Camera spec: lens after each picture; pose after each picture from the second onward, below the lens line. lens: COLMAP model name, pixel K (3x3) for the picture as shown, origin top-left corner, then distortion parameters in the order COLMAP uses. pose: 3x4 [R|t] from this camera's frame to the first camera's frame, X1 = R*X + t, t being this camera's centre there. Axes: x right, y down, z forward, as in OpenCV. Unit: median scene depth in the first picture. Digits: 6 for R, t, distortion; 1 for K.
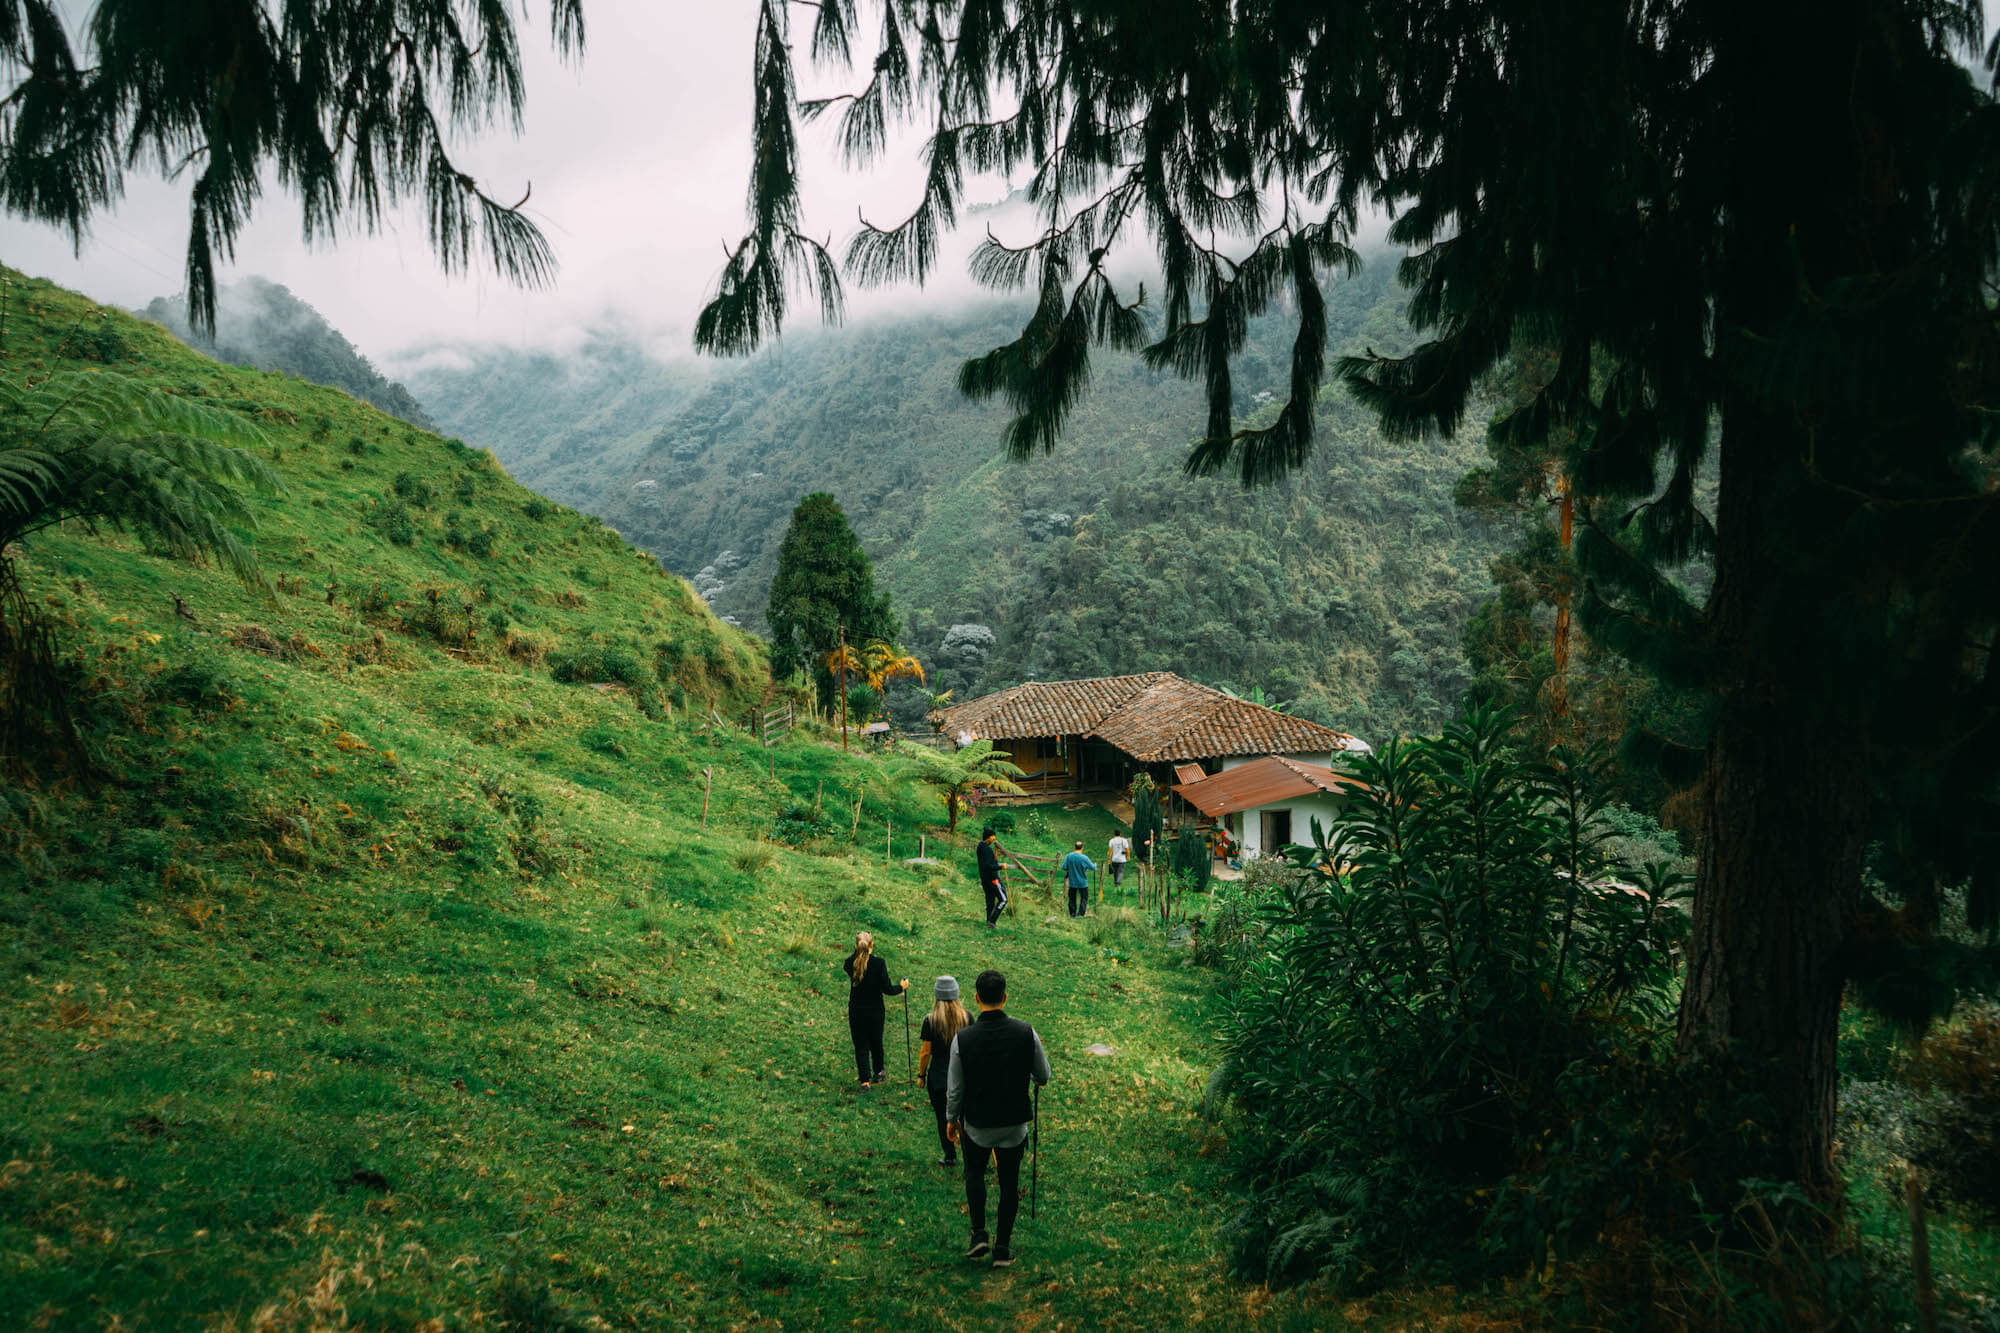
lens RADIAL K [[1626.1, 0, 998.2], [0, 1626.1, 645.0], [0, 0, 1]] dist [-0.111585, 0.070671]
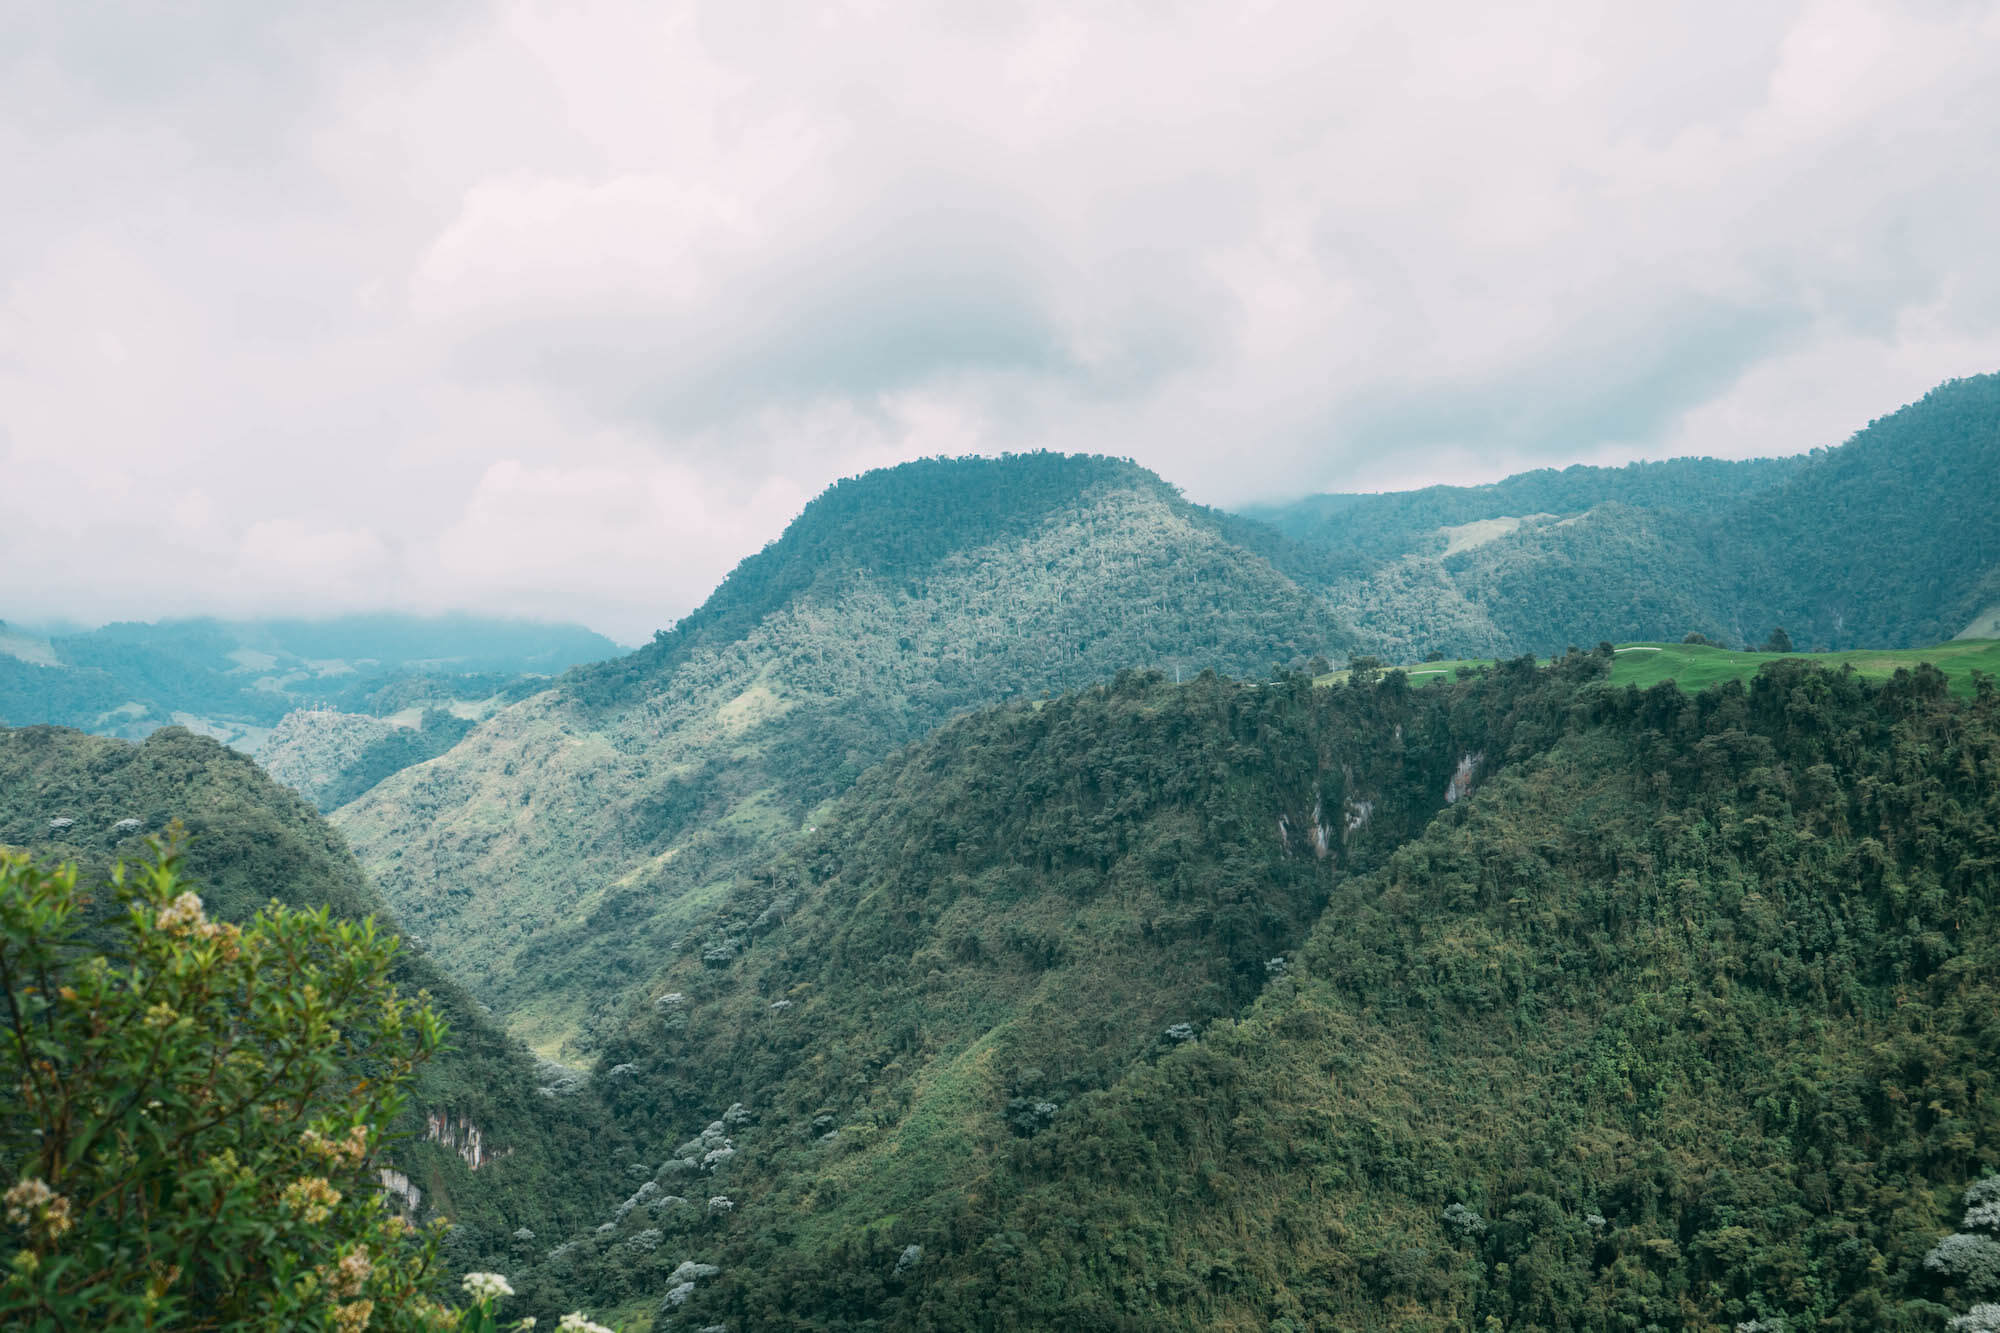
lens RADIAL K [[2136.6, 0, 974.8], [0, 2136.6, 667.1], [0, 0, 1]] dist [0.056898, 0.028205]
pose [[0.993729, -0.027580, -0.108361, 0.206758], [0.006325, 0.981416, -0.191790, -0.135444], [0.111637, 0.189902, 0.975435, -0.412536]]
